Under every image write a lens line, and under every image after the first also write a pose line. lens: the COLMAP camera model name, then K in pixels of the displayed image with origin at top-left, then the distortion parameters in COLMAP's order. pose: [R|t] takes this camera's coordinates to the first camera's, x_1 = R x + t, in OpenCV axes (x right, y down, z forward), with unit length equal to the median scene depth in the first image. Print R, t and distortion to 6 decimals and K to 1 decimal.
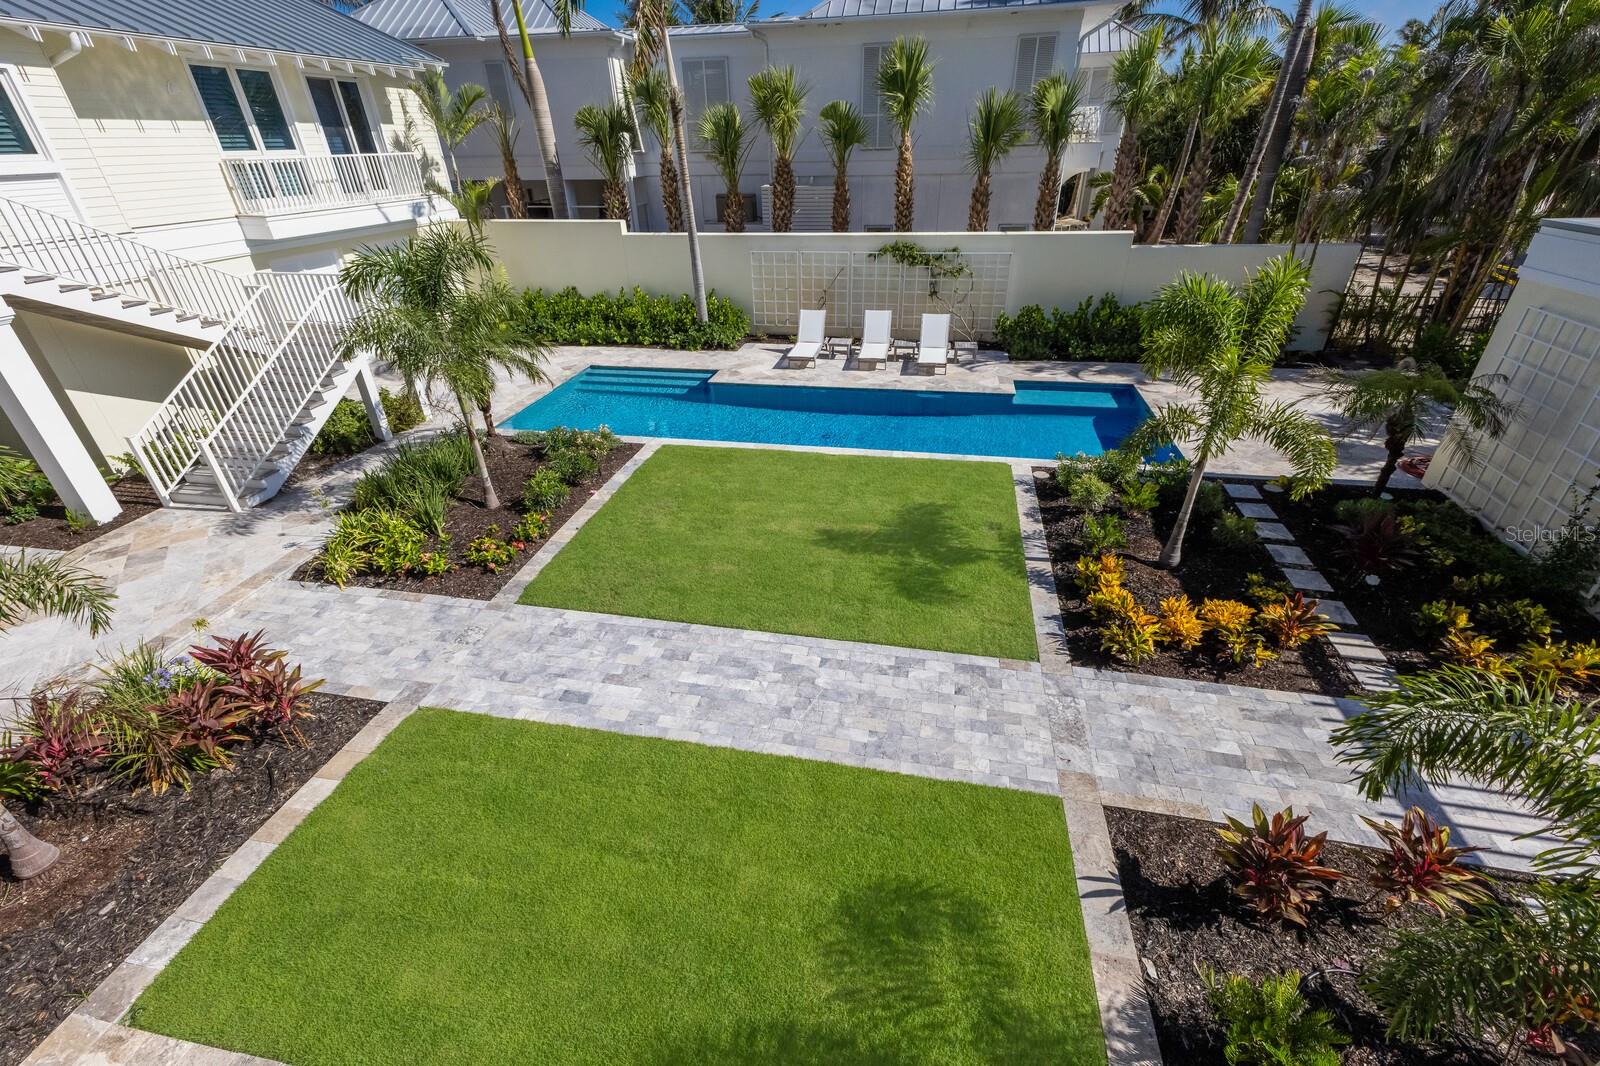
lens RADIAL K [[689.4, 0, 800.6], [0, 689.4, 525.3], [0, 0, 1]] dist [0.018216, -0.000055]
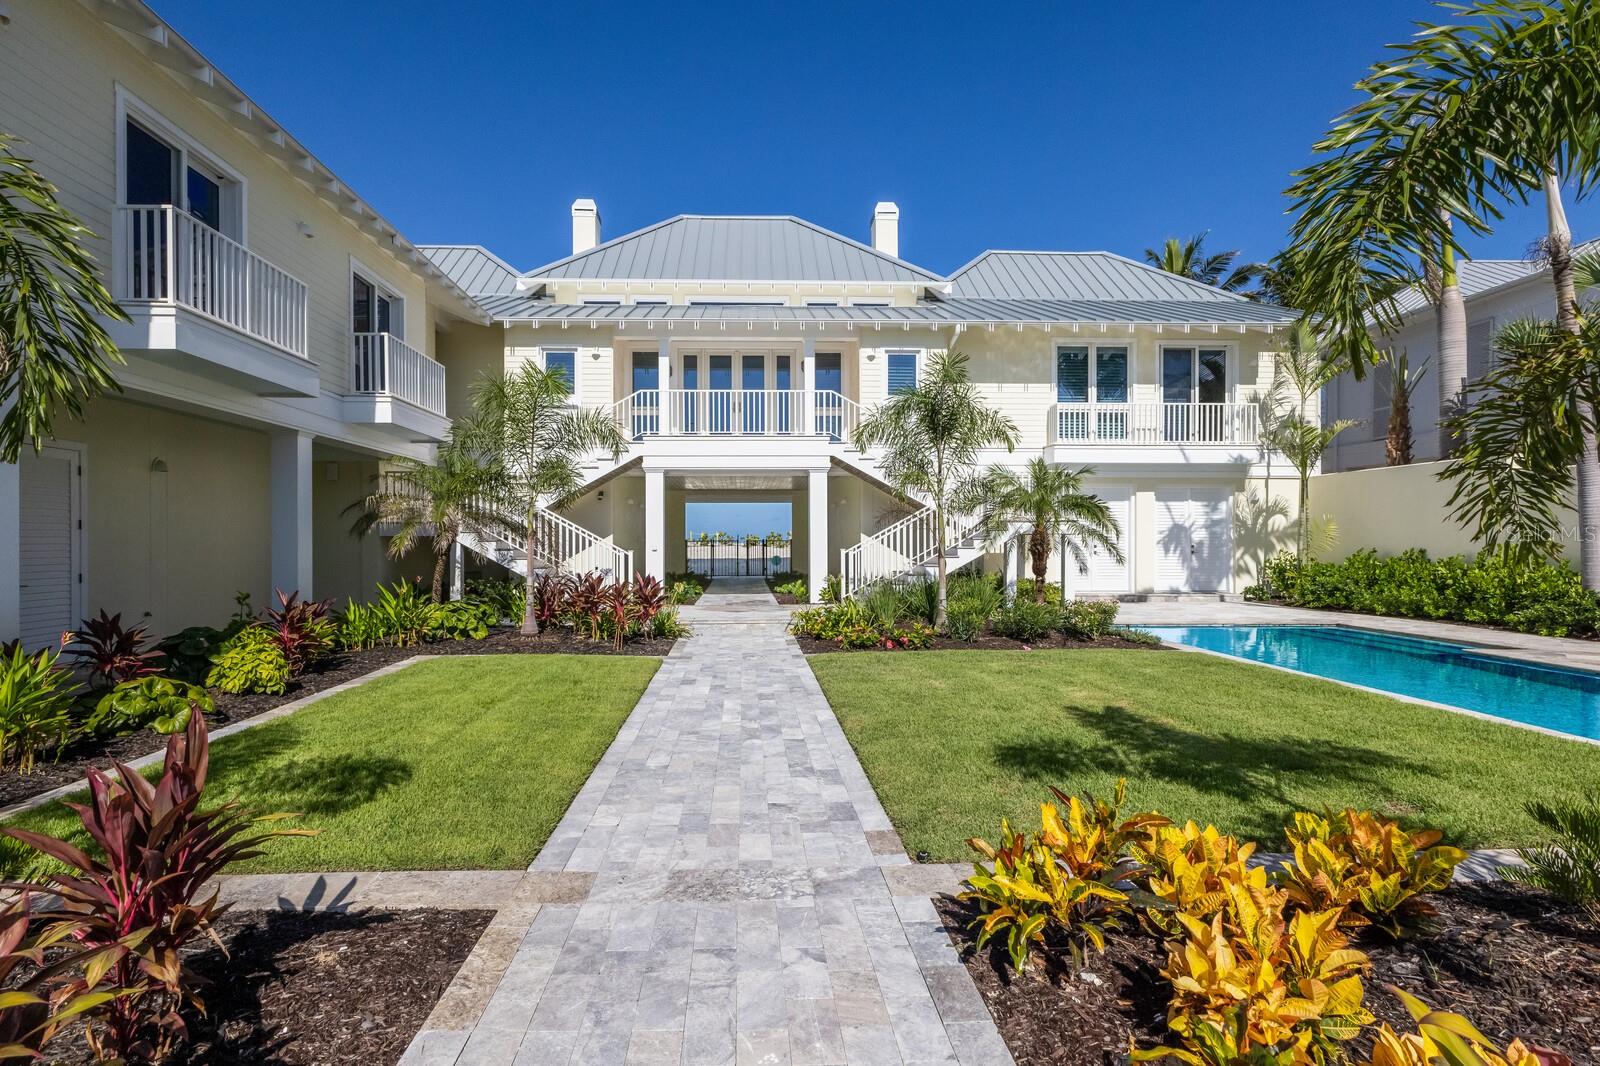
lens RADIAL K [[798.0, 0, 768.0], [0, 798.0, 529.7], [0, 0, 1]] dist [-0.001702, -0.000059]
pose [[0.225397, 0.004528, -0.974256, 0.612279], [-0.486894, 0.866682, -0.108616, 0.091554], [0.843878, 0.498841, 0.197552, 0.556524]]
